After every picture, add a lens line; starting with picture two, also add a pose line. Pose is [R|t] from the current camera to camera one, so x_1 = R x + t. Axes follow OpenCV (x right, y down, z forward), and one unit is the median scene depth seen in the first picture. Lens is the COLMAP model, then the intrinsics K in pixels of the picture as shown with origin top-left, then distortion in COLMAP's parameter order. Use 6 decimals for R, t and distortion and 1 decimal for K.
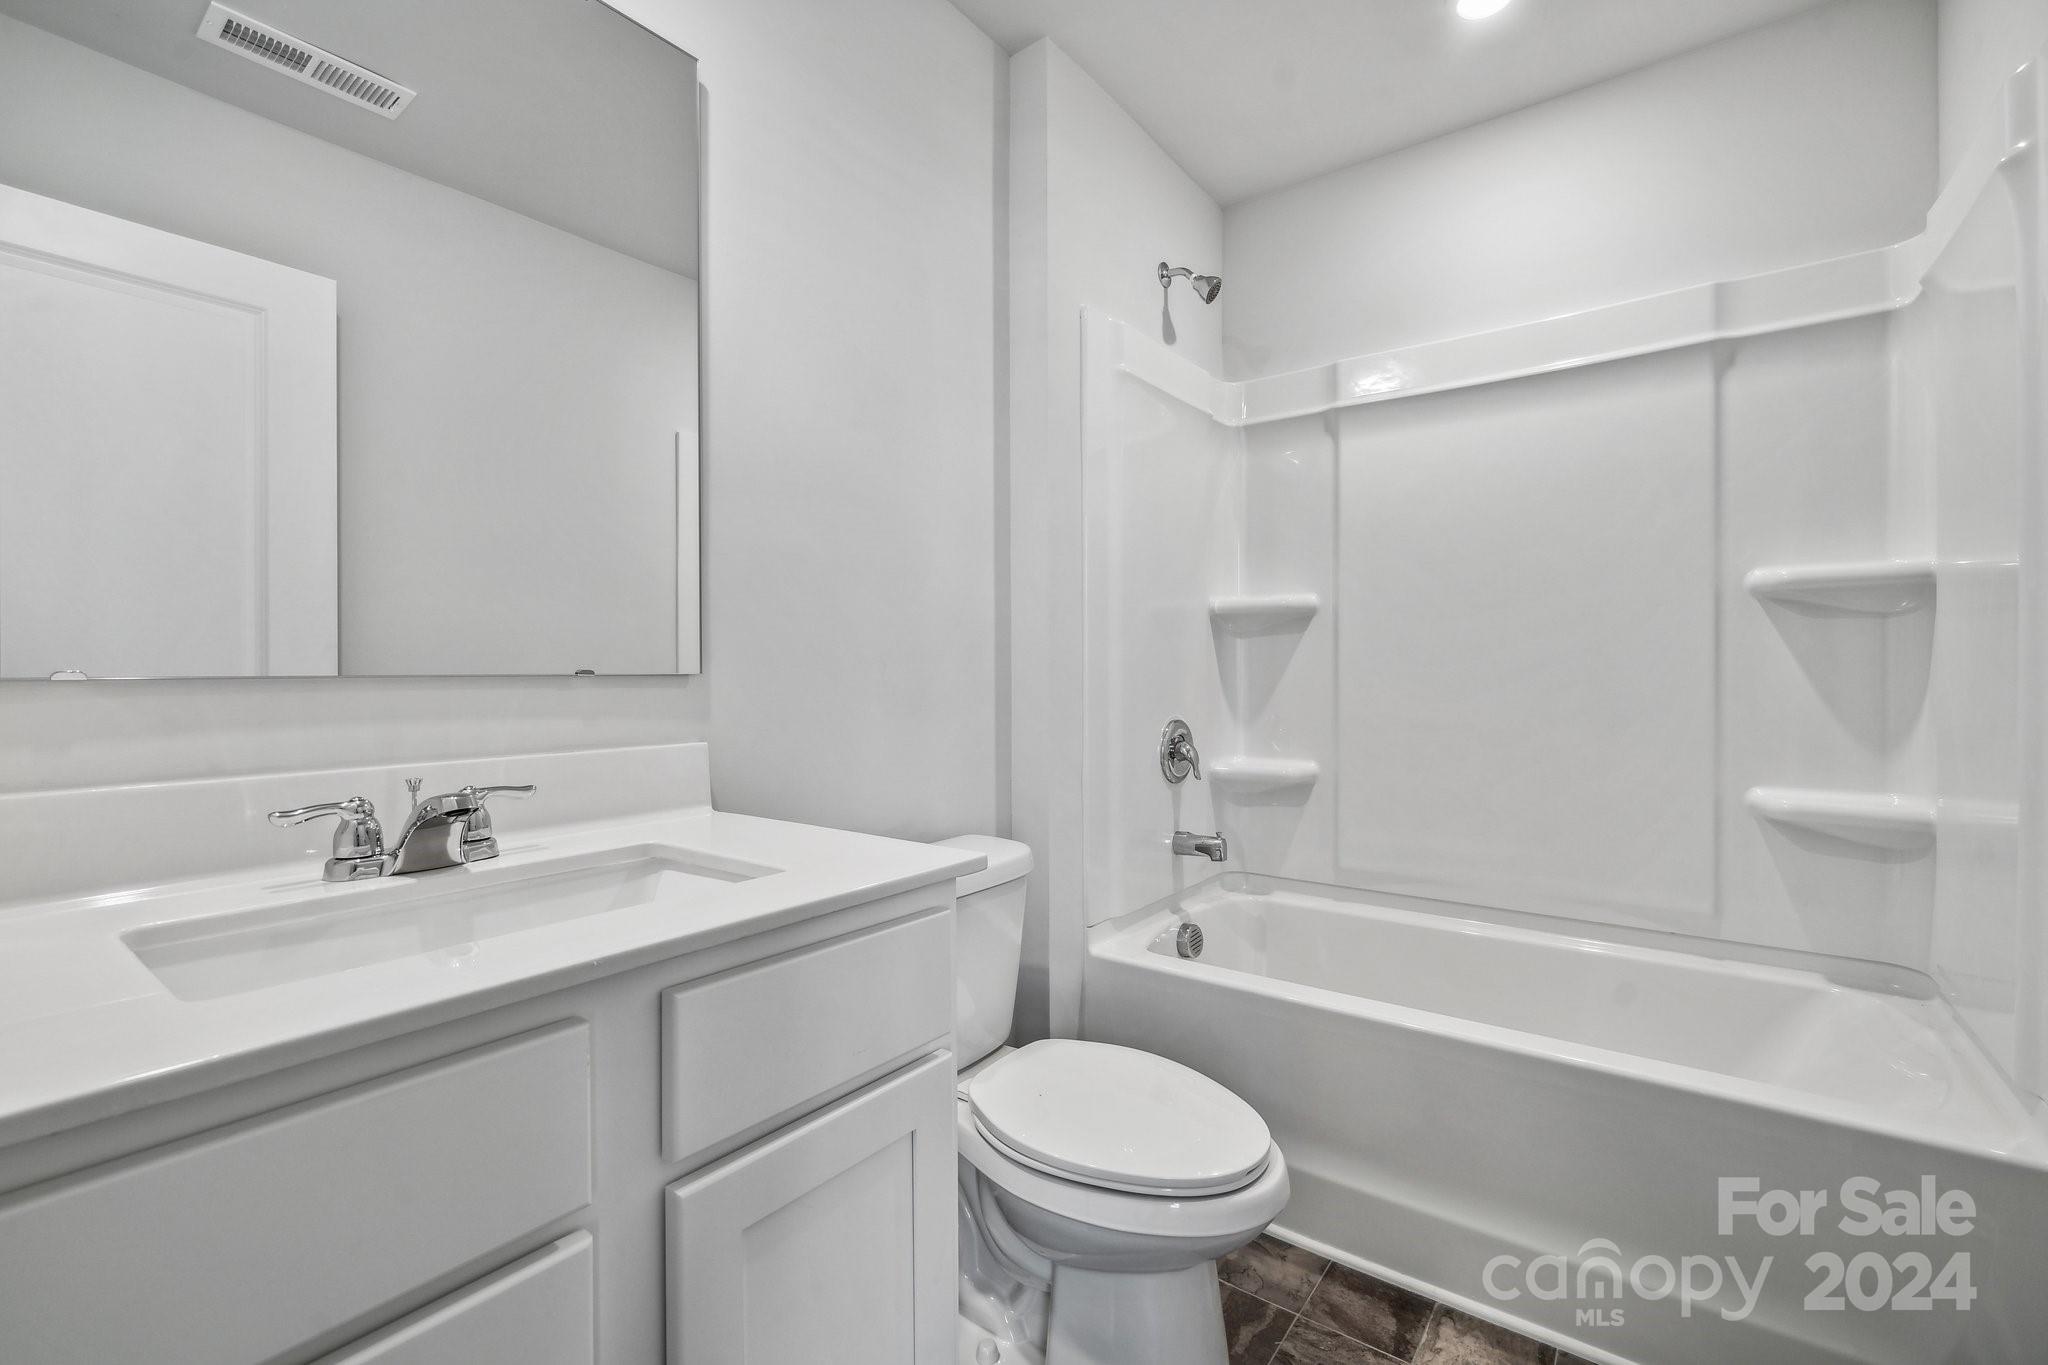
lens RADIAL K [[867.8, 0, 1021.7], [0, 867.8, 673.1], [0, 0, 1]] dist [-0.003283, 0.000036]
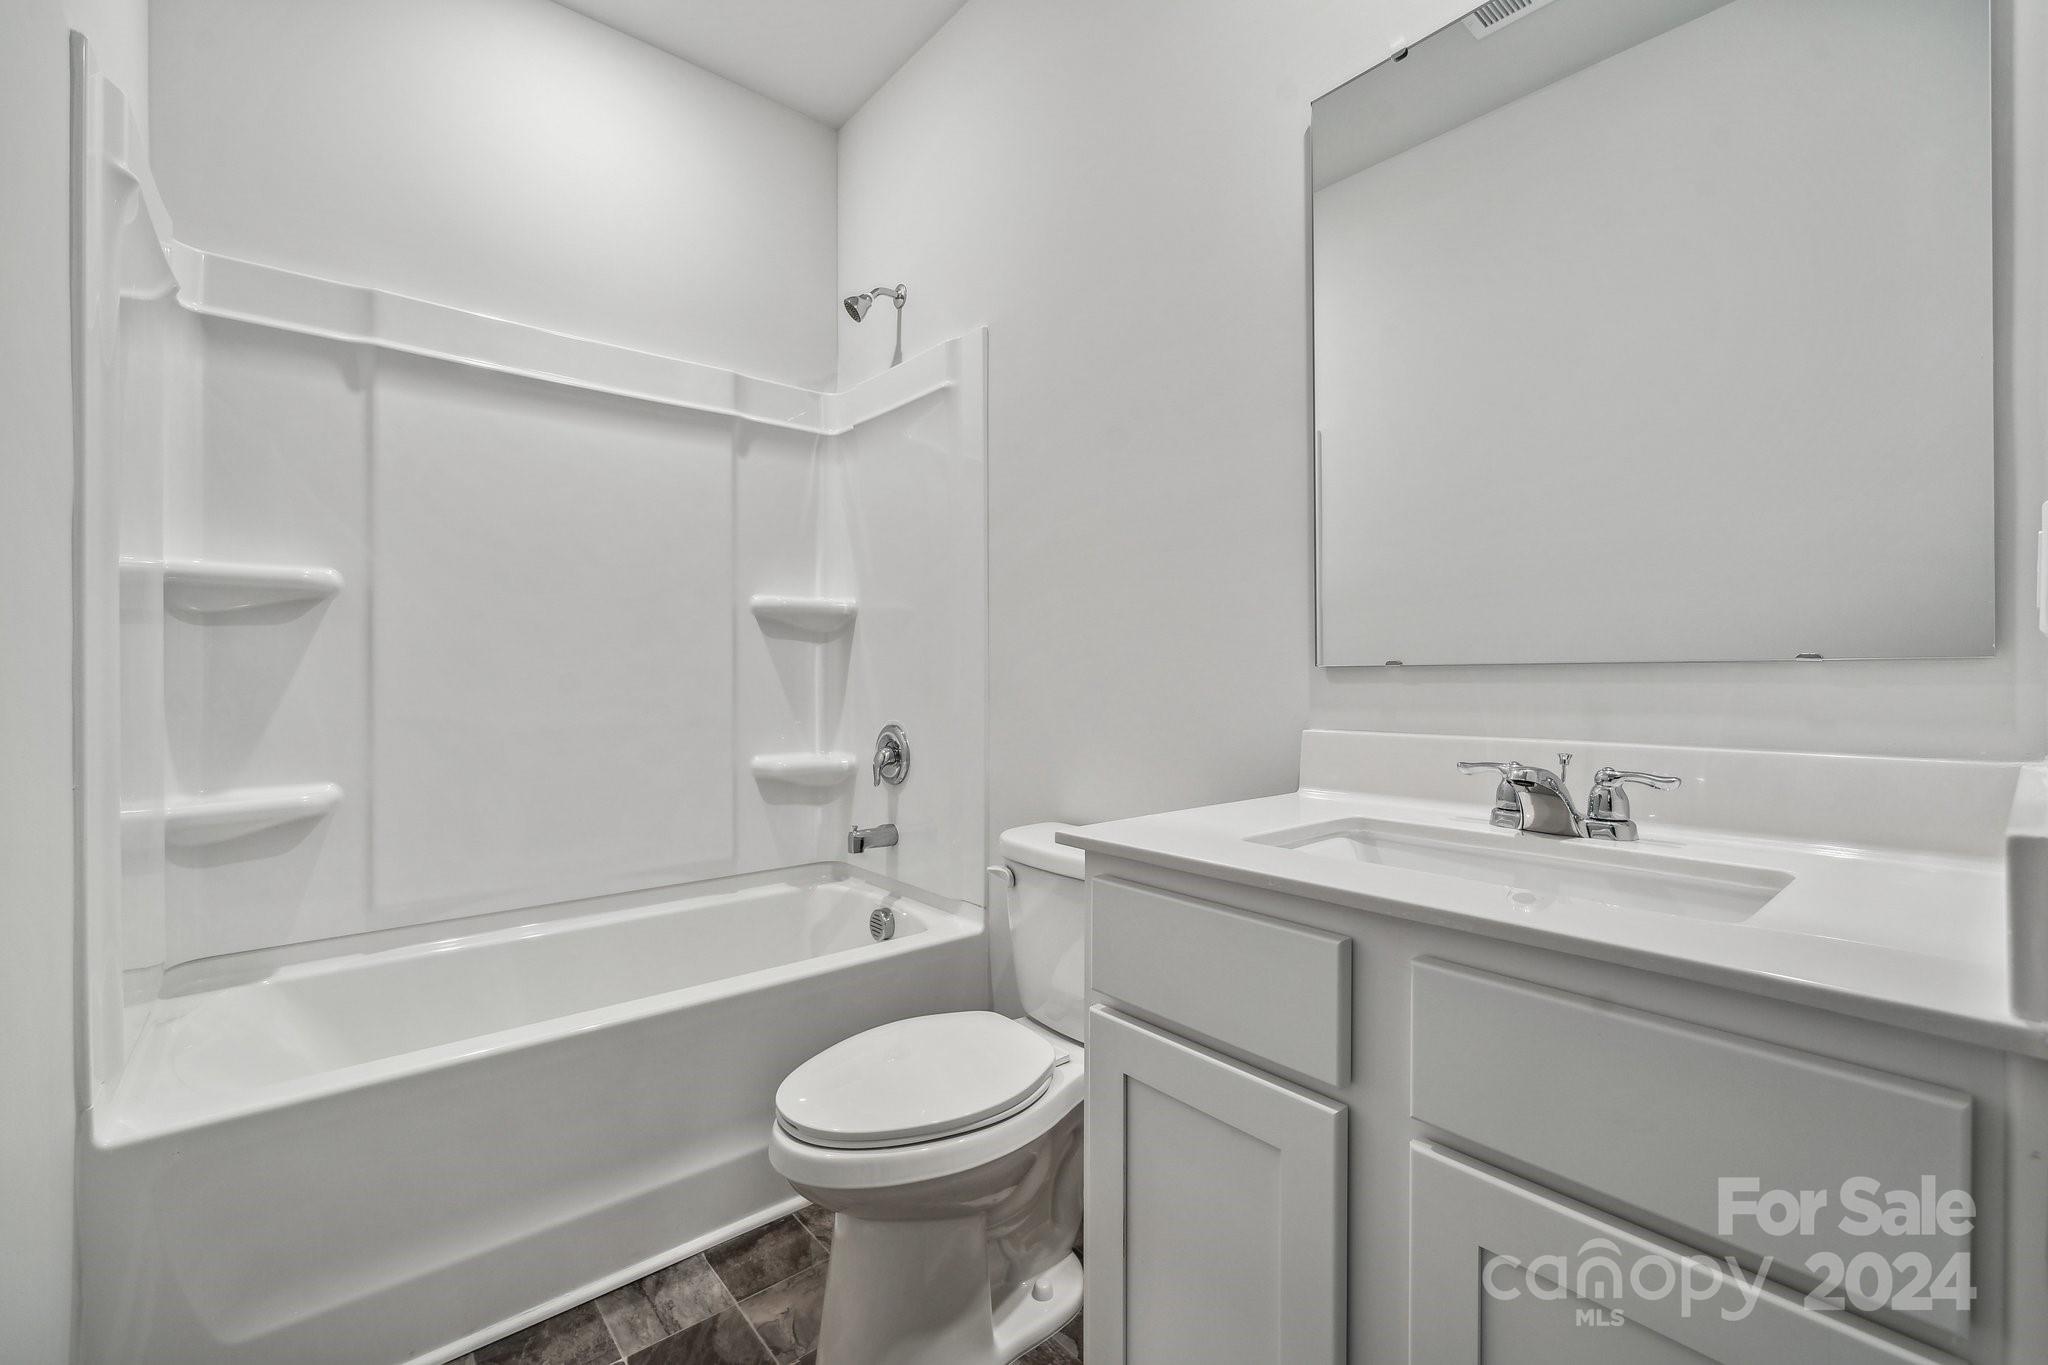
lens RADIAL K [[867.8, 0, 1021.6], [0, 867.8, 681.0], [0, 0, 1]] dist [-0.003283, 0.000036]
pose [[0.223467, -0.008271, 0.974676, -0.375856], [0.000987, 0.999965, 0.008259, 0.002447], [-0.974711, -0.000884, 0.223467, 0.284097]]
